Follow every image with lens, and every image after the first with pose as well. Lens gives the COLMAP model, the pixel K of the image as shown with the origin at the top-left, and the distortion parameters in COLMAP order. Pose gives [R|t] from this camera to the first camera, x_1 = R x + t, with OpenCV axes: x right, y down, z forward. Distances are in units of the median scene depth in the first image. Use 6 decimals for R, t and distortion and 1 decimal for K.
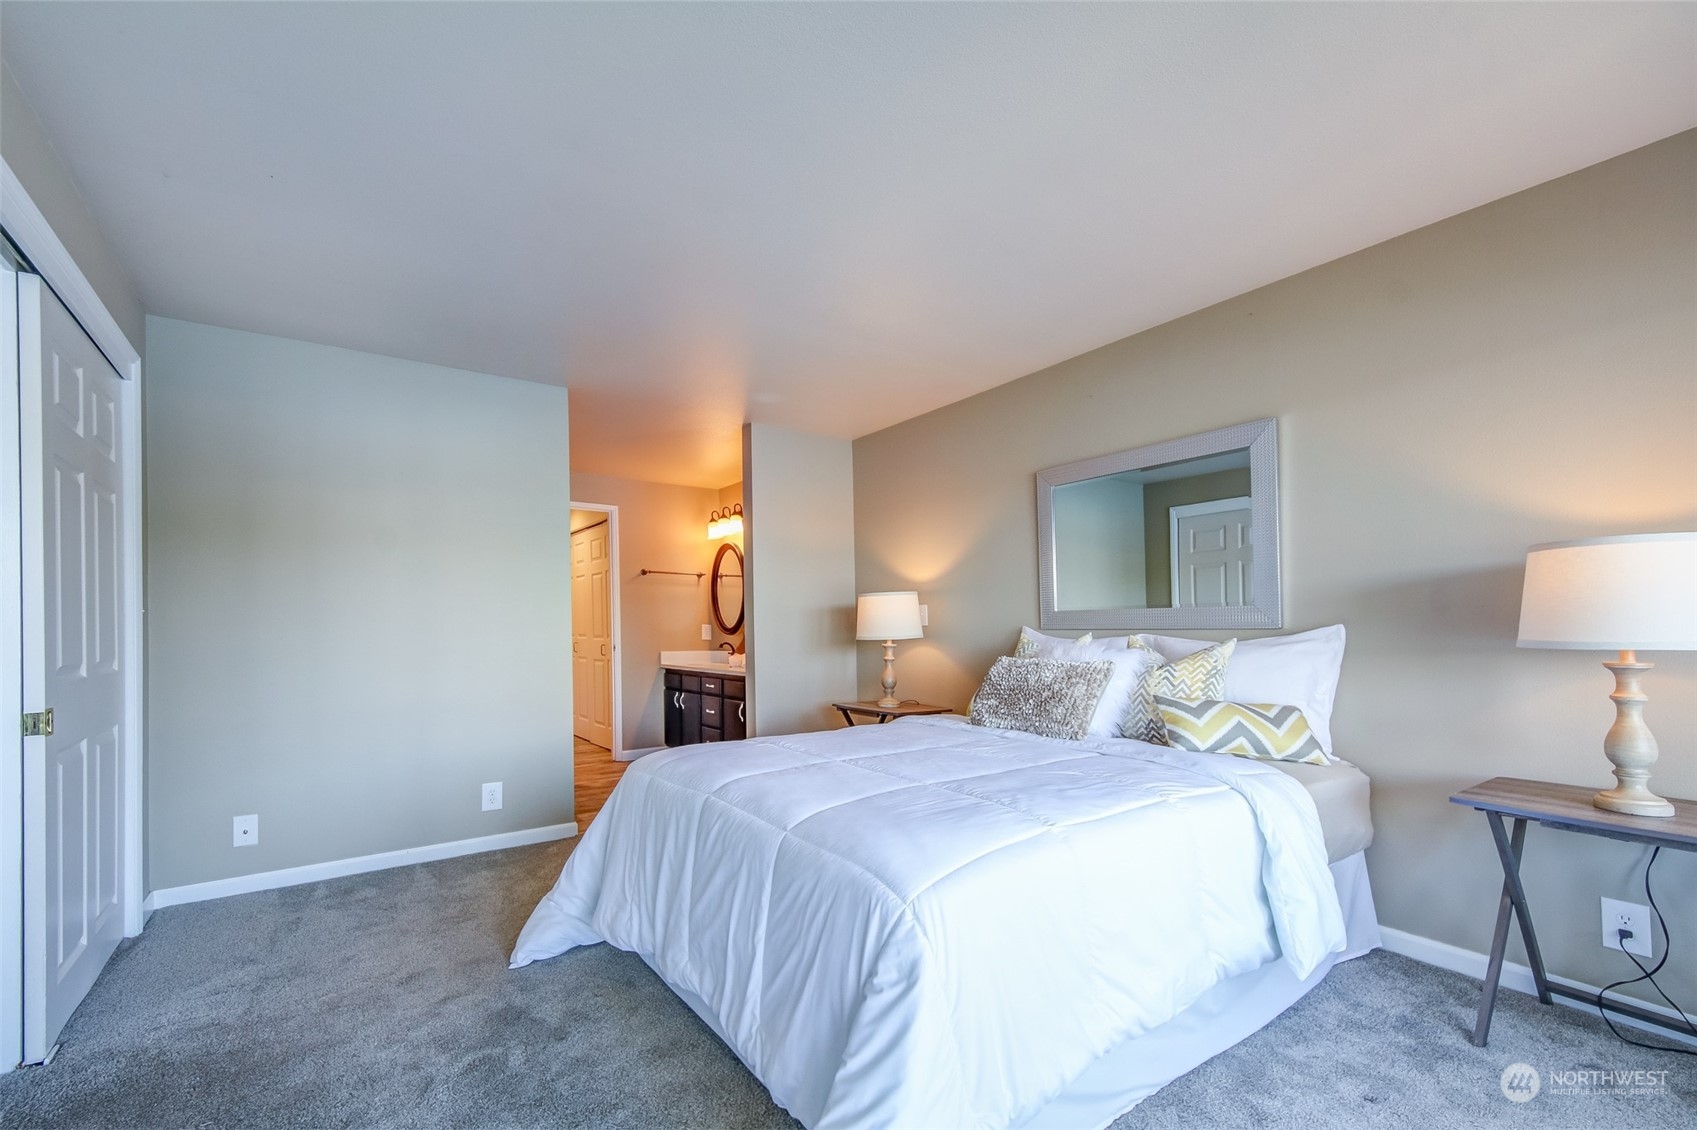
lens RADIAL K [[727.1, 0, 849.3], [0, 727.1, 618.3], [0, 0, 1]] dist [0.015205, -0.012329]
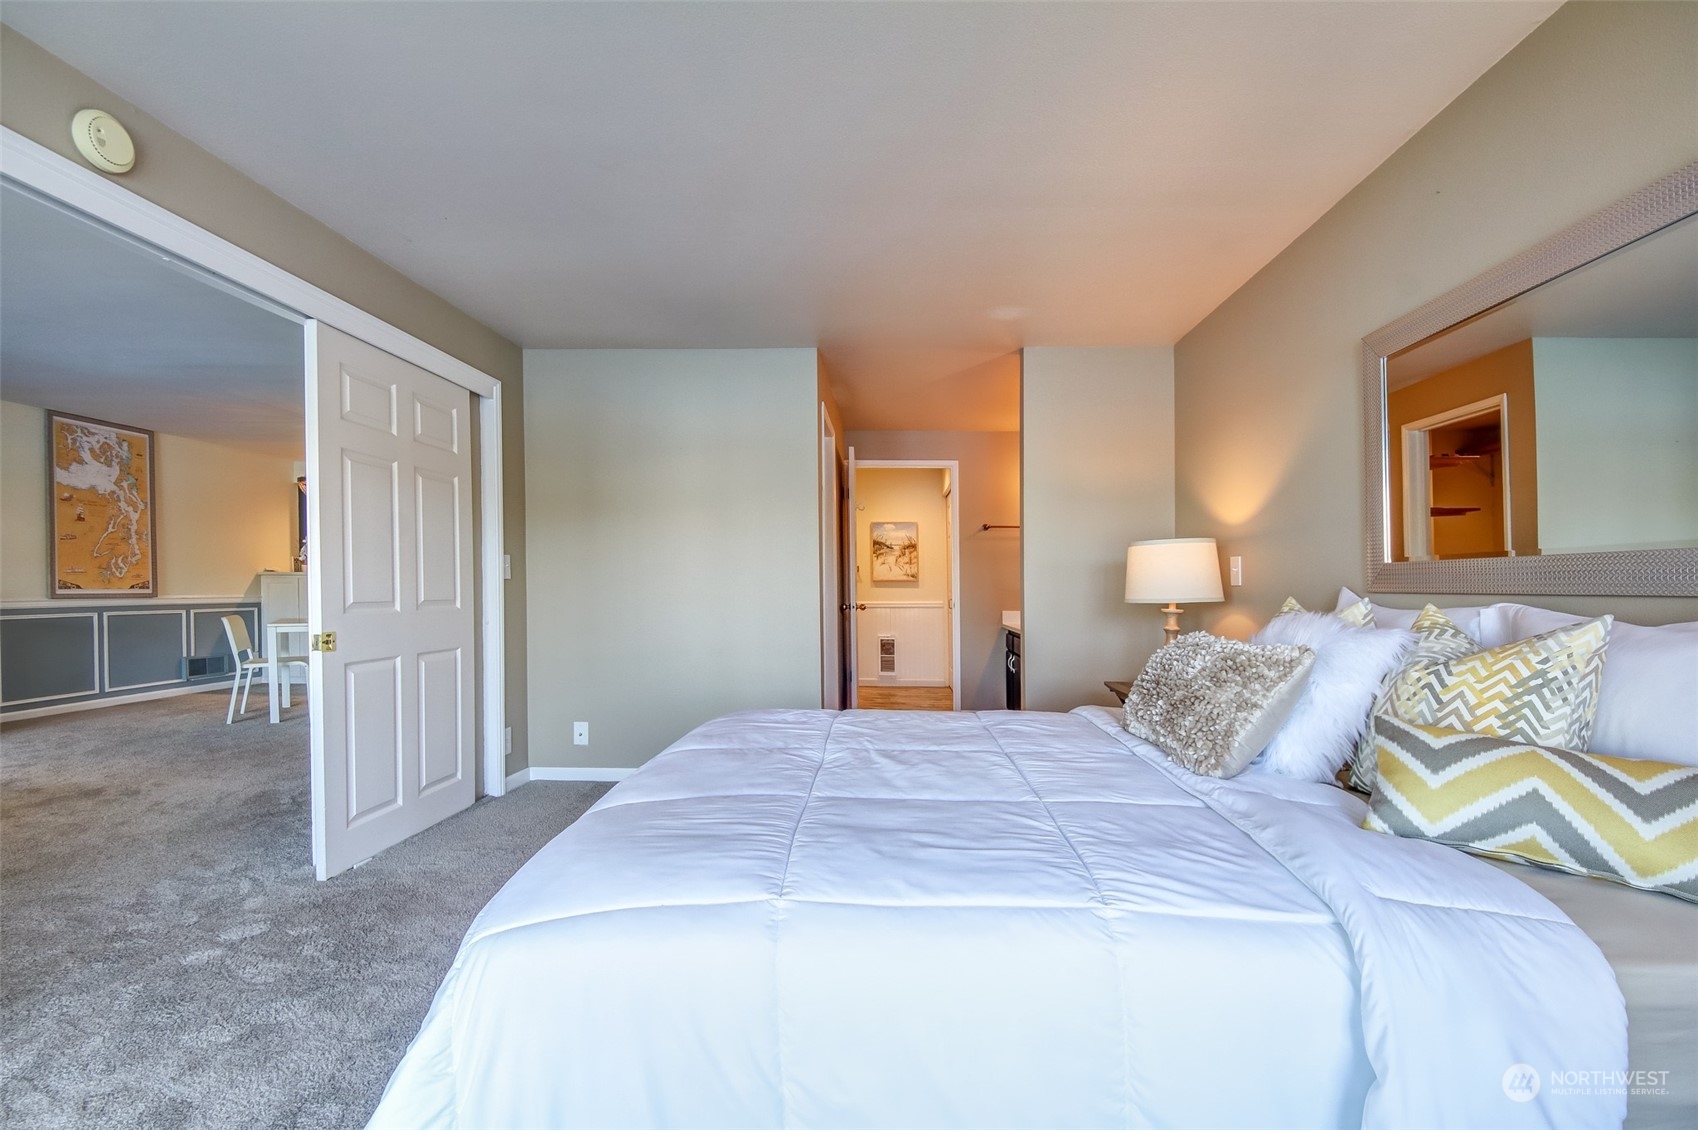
lens RADIAL K [[740.4, 0, 852.5], [0, 740.4, 587.2], [0, 0, 1]] dist [0.016813, -0.023845]
pose [[0.783442, 0.011999, -0.621349, 0.445139], [-0.003602, 0.999884, 0.014768, 0.004218], [0.621454, -0.009332, 0.783395, 0.328127]]
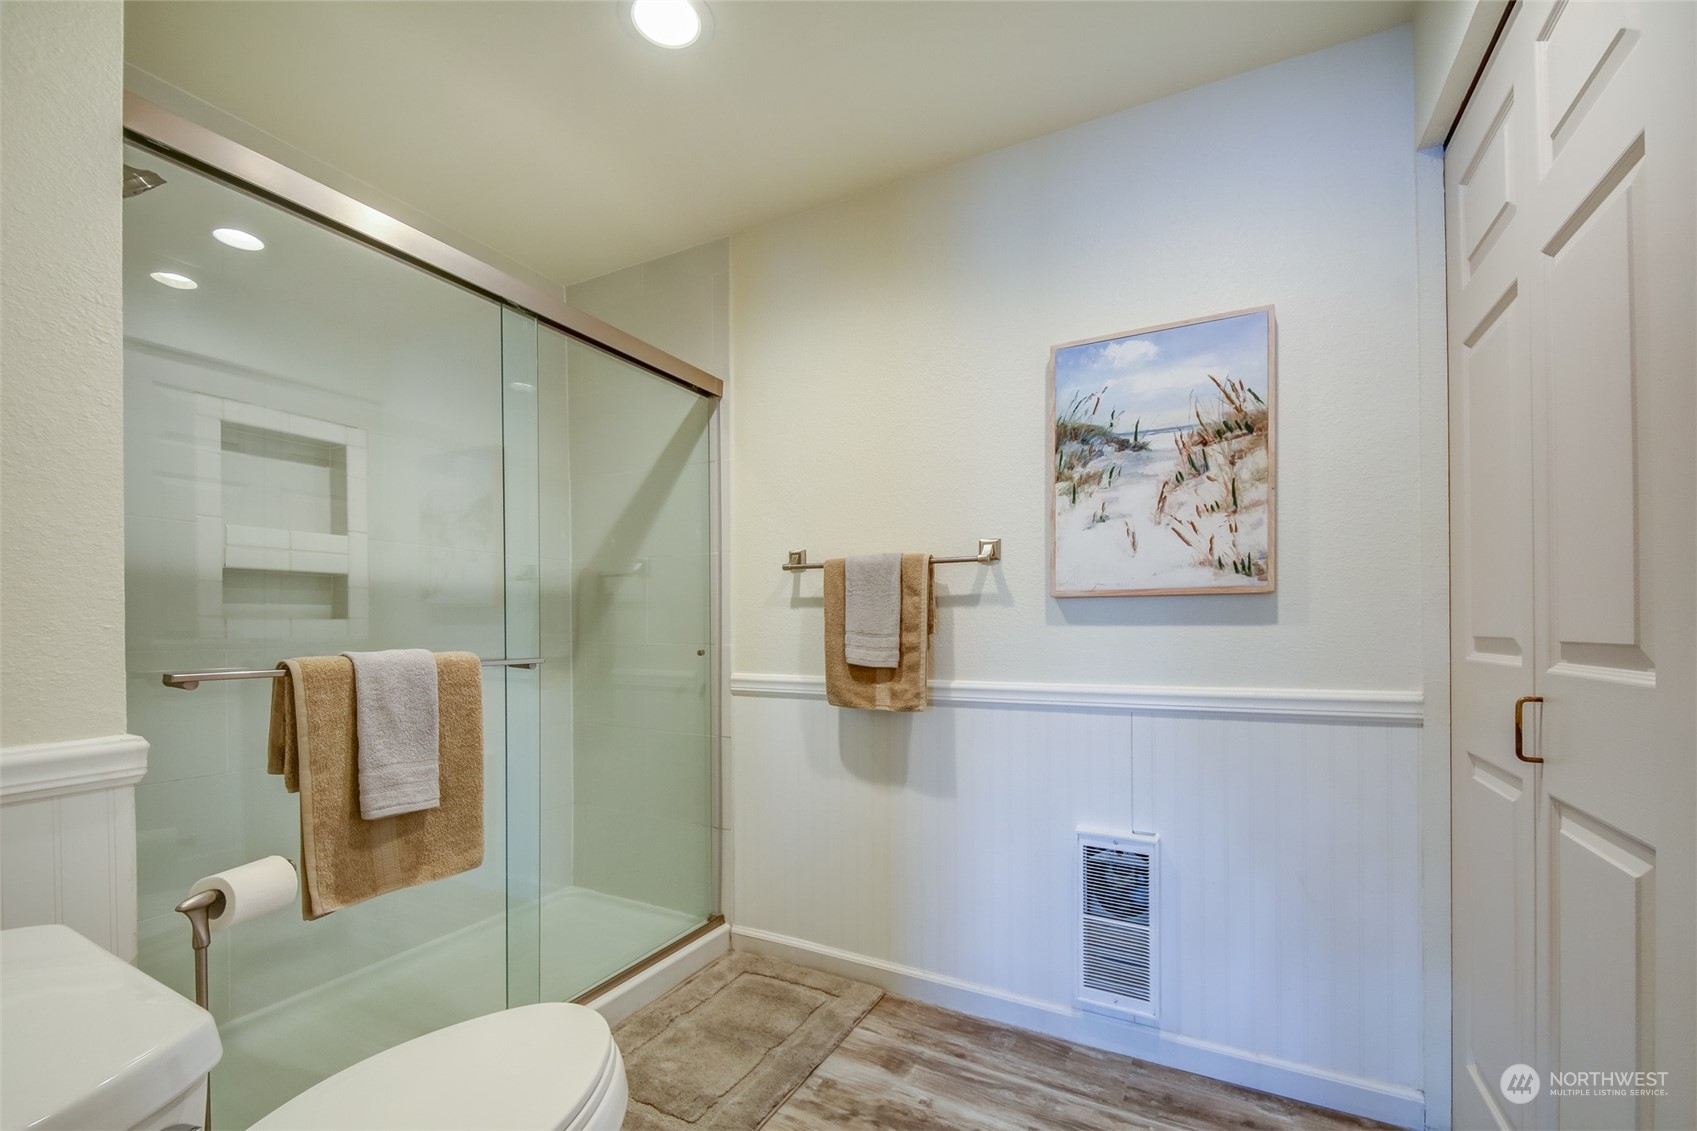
lens RADIAL K [[732.3, 0, 852.6], [0, 732.3, 640.9], [0, 0, 1]] dist [0.035233, -0.012722]
pose [[0.455206, 0.028242, -0.889938, -0.856122], [0.004745, 0.999406, 0.034144, 0.042811], [0.890373, -0.019765, 0.454802, 2.302635]]
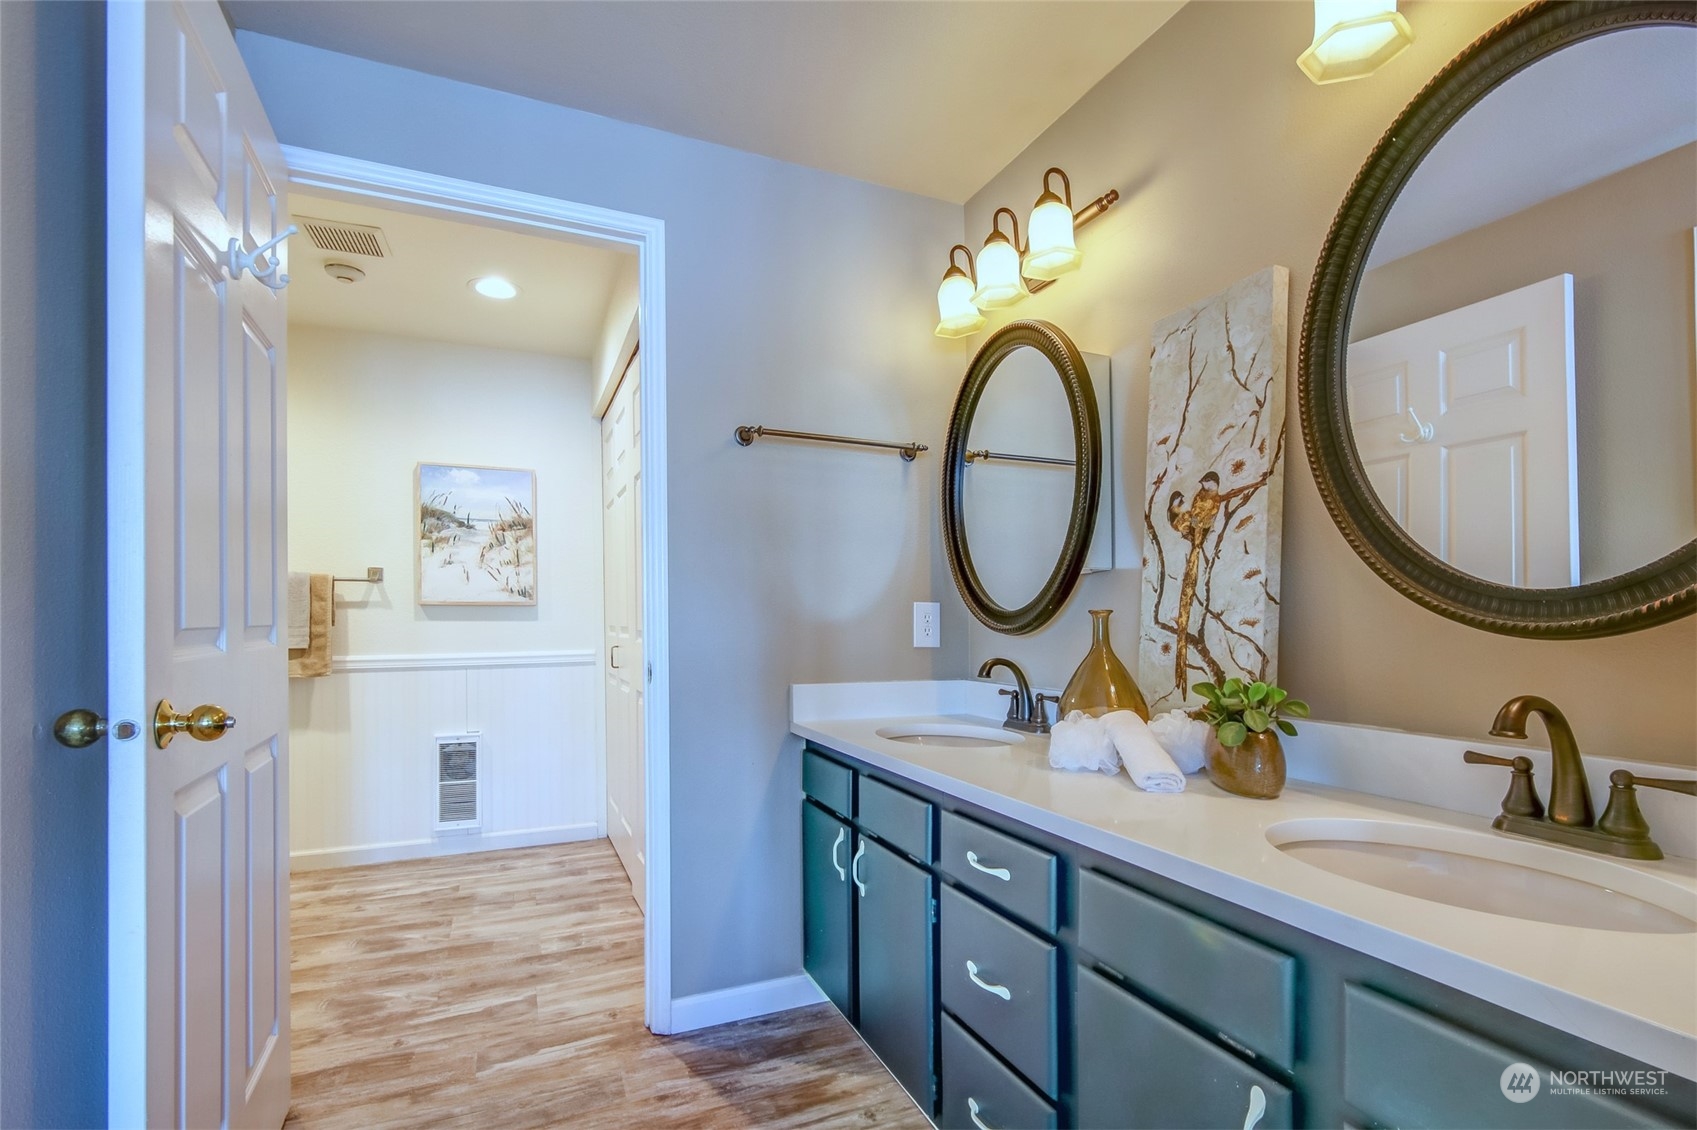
lens RADIAL K [[809.0, 0, 848.4], [0, 809.0, 615.5], [0, 0, 1]] dist [0.000942, -0.018605]
pose [[0.975418, 0.007121, -0.220246, -0.382491], [-0.007186, 0.999974, 0.000506, 0.037894], [0.220243, 0.001089, 0.975444, 1.609000]]
